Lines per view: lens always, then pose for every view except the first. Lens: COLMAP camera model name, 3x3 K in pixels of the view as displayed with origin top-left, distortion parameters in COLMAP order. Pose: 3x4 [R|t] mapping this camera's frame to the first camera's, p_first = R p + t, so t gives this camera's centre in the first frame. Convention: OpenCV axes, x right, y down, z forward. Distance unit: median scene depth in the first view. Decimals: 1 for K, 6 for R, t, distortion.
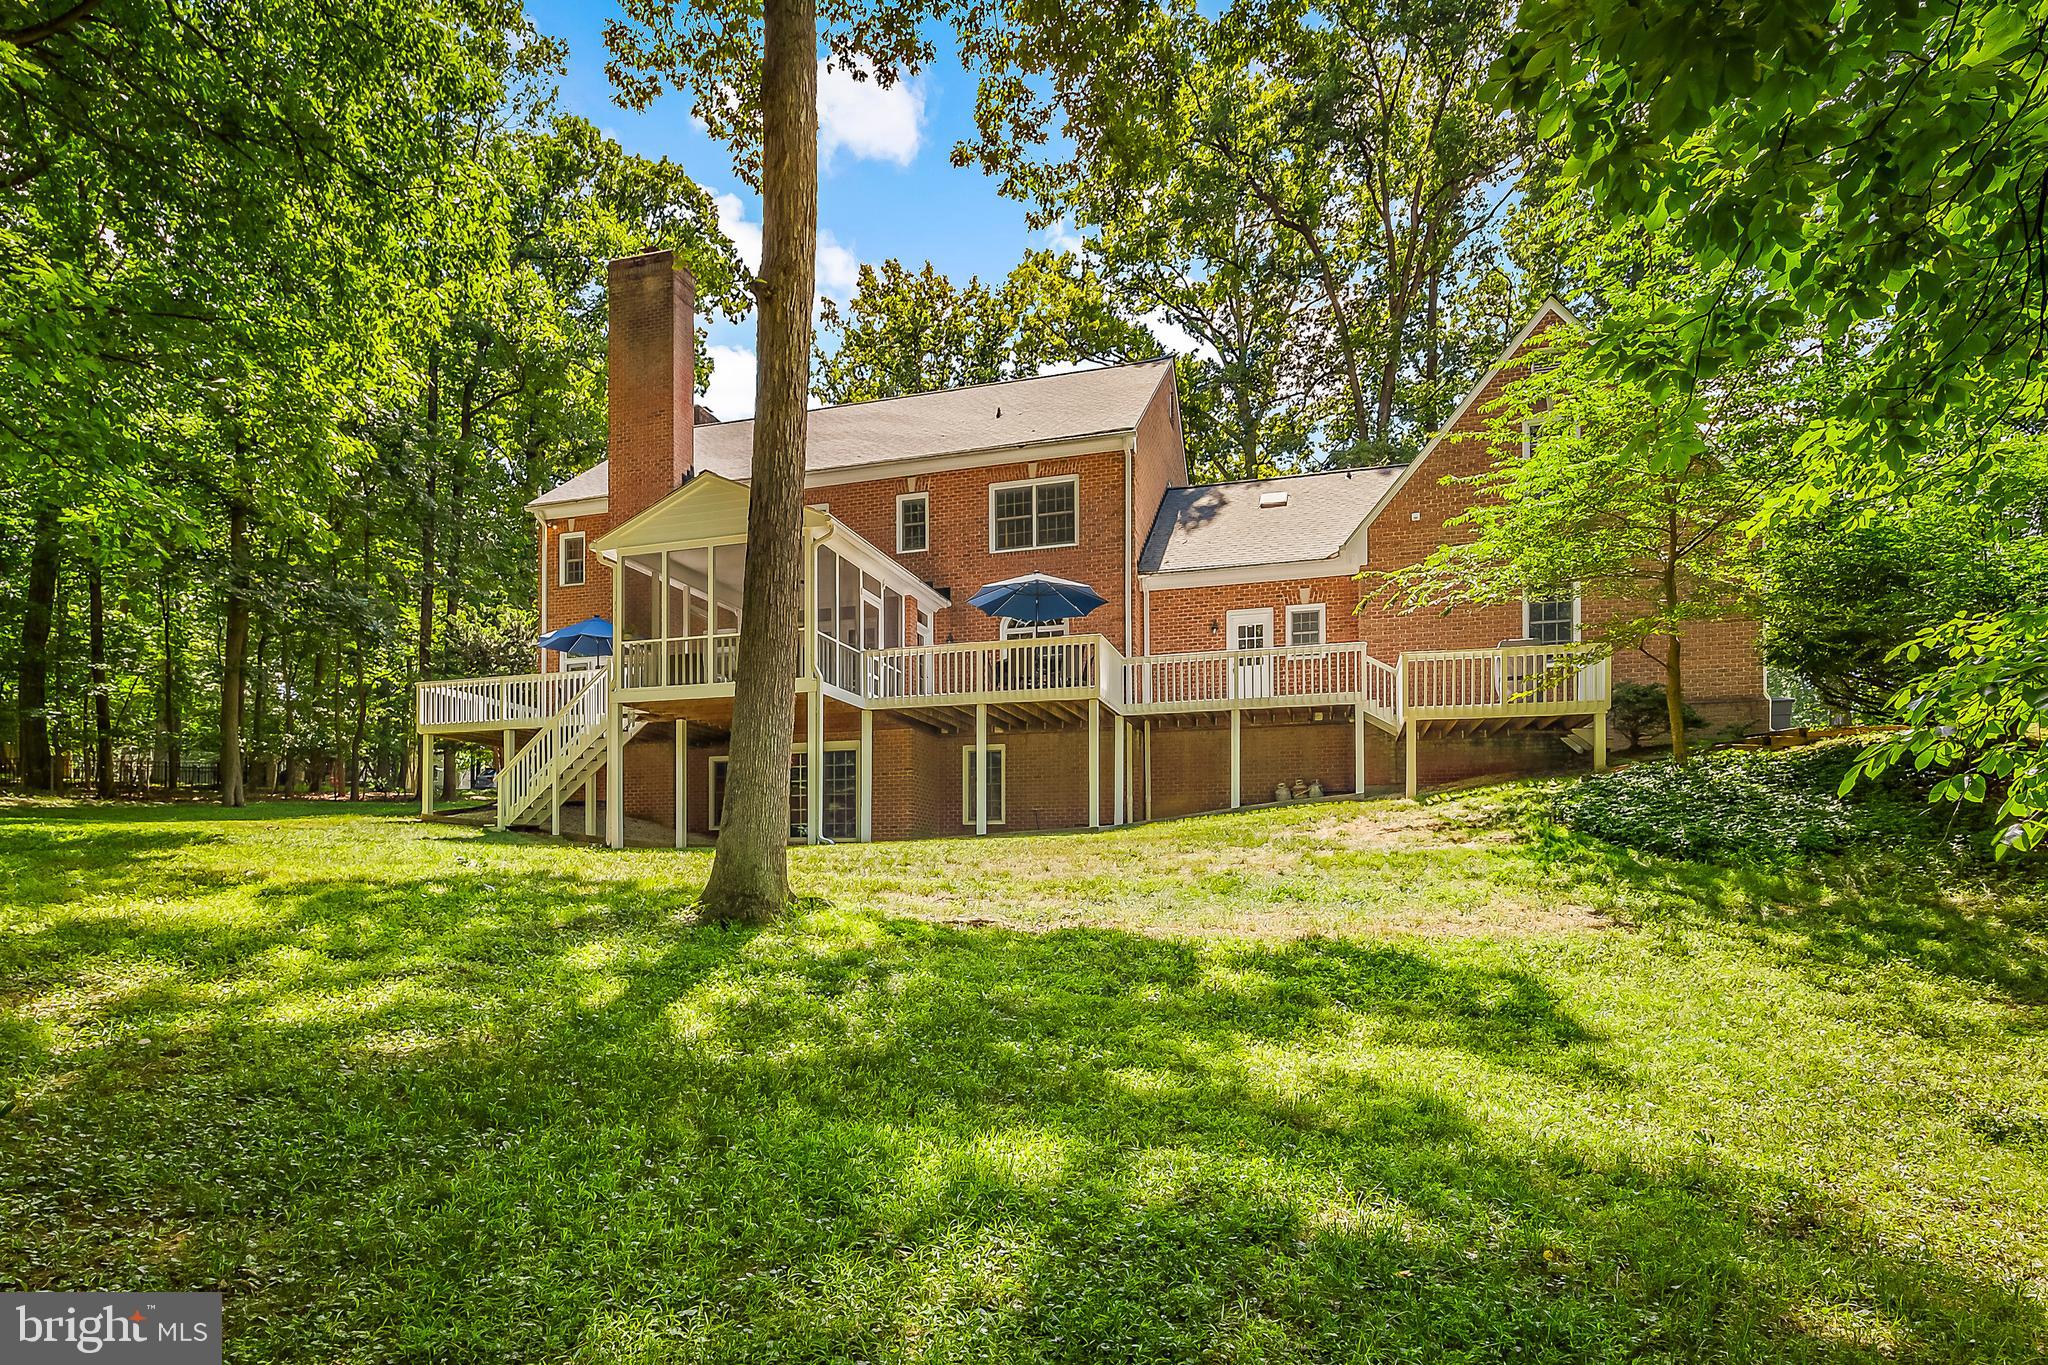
lens RADIAL K [[841.7, 0, 1016.4], [0, 841.7, 700.4], [0, 0, 1]] dist [-0.002005, -0.000242]
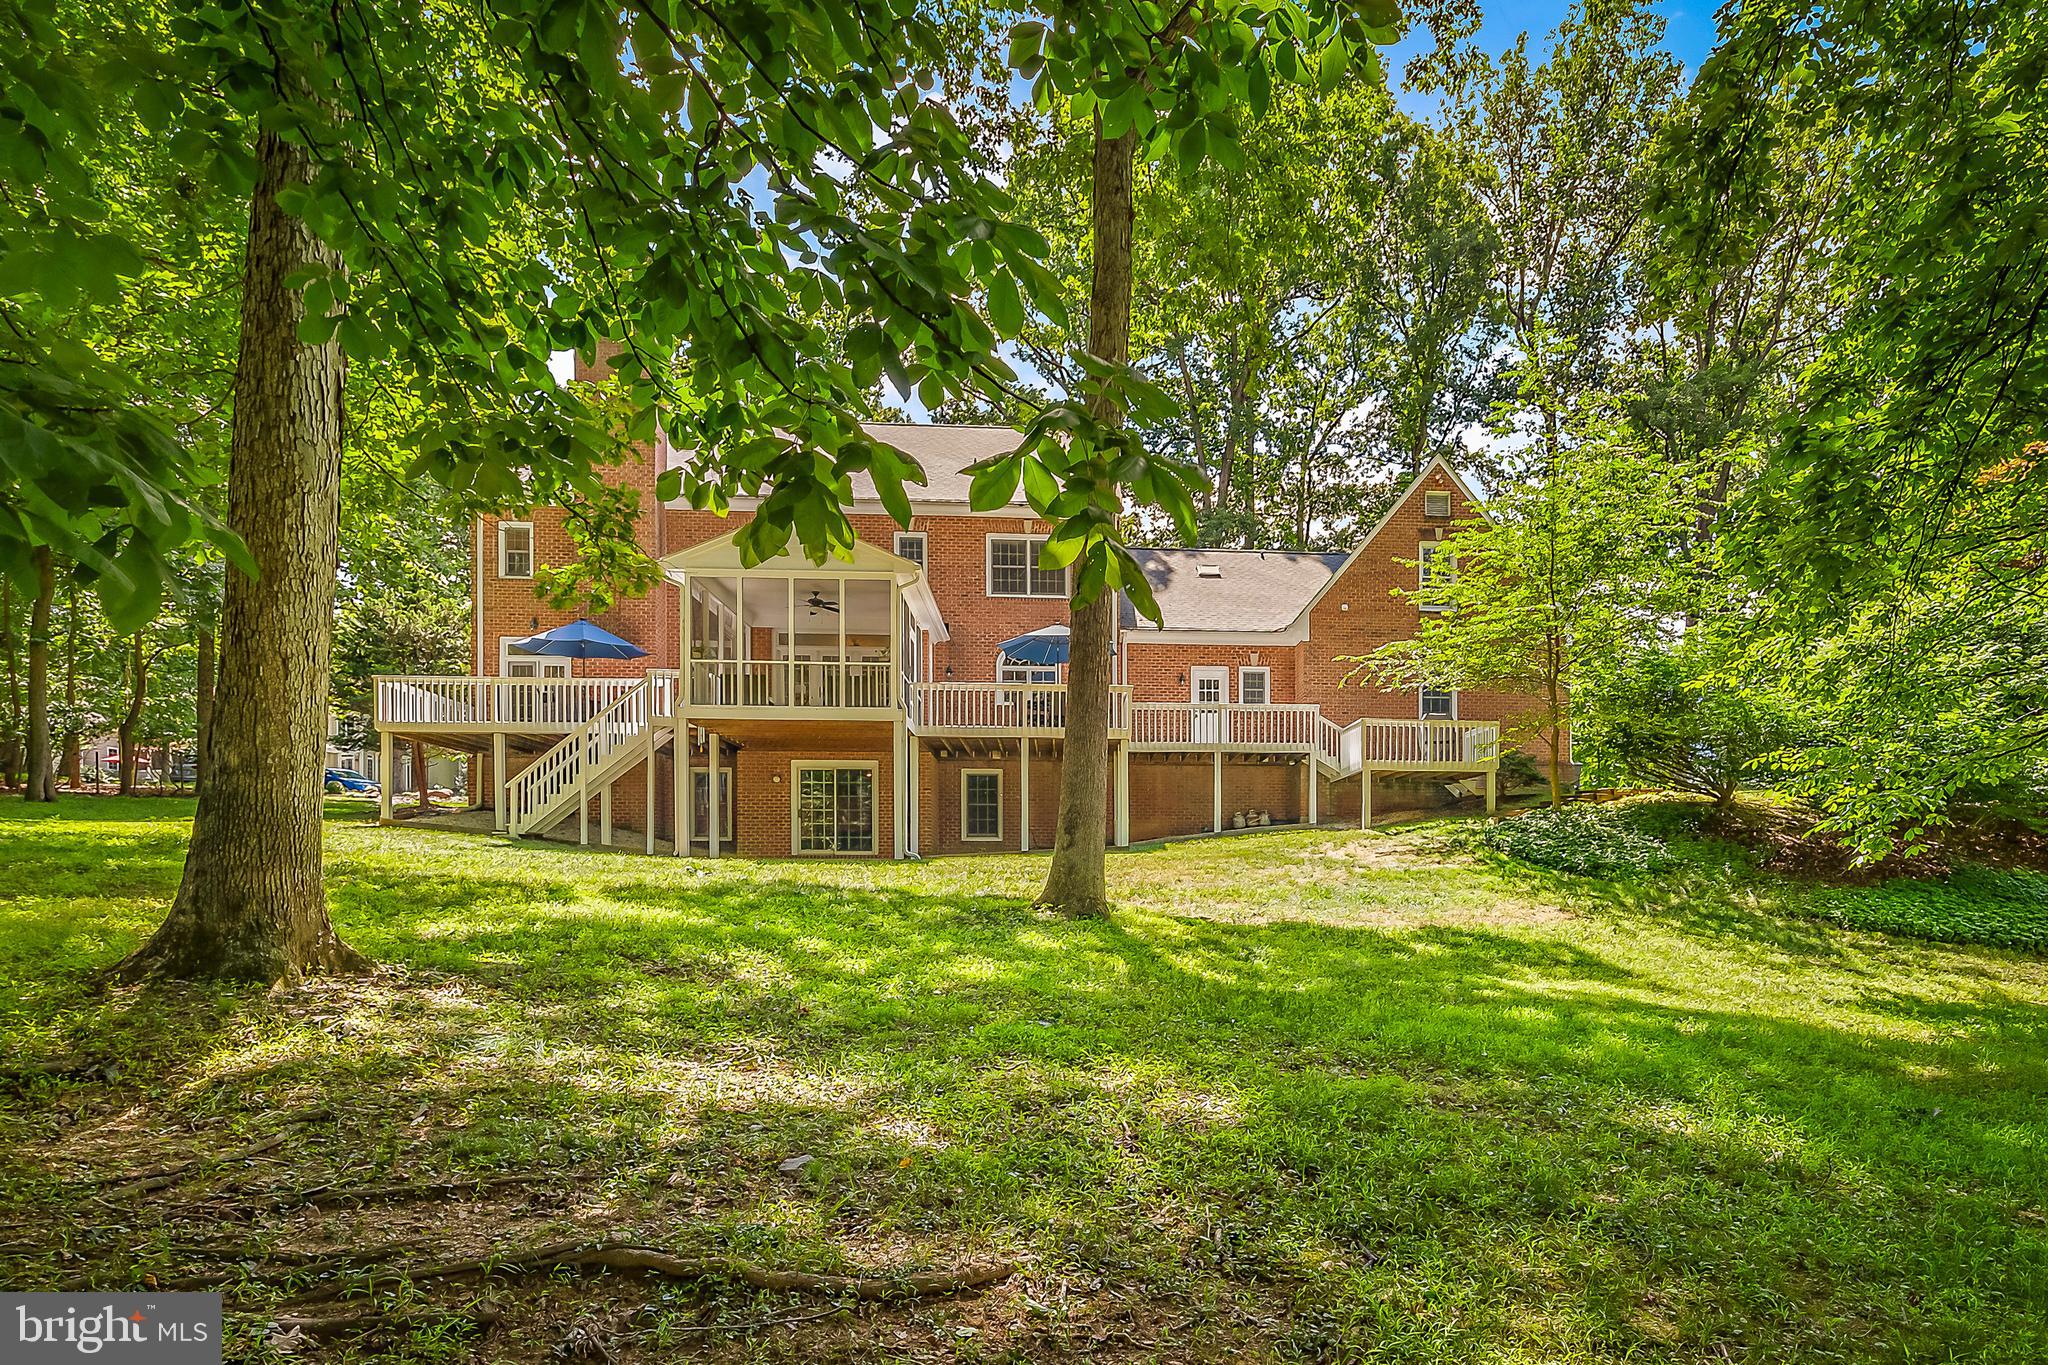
lens RADIAL K [[841.7, 0, 1056.4], [0, 841.7, 699.0], [0, 0, 1]] dist [-0.002005, -0.000242]
pose [[0.959249, 0.064538, 0.275093, -0.312060], [-0.059759, 0.997881, -0.025725, -0.021050], [-0.276170, 0.008237, 0.961073, -0.120491]]
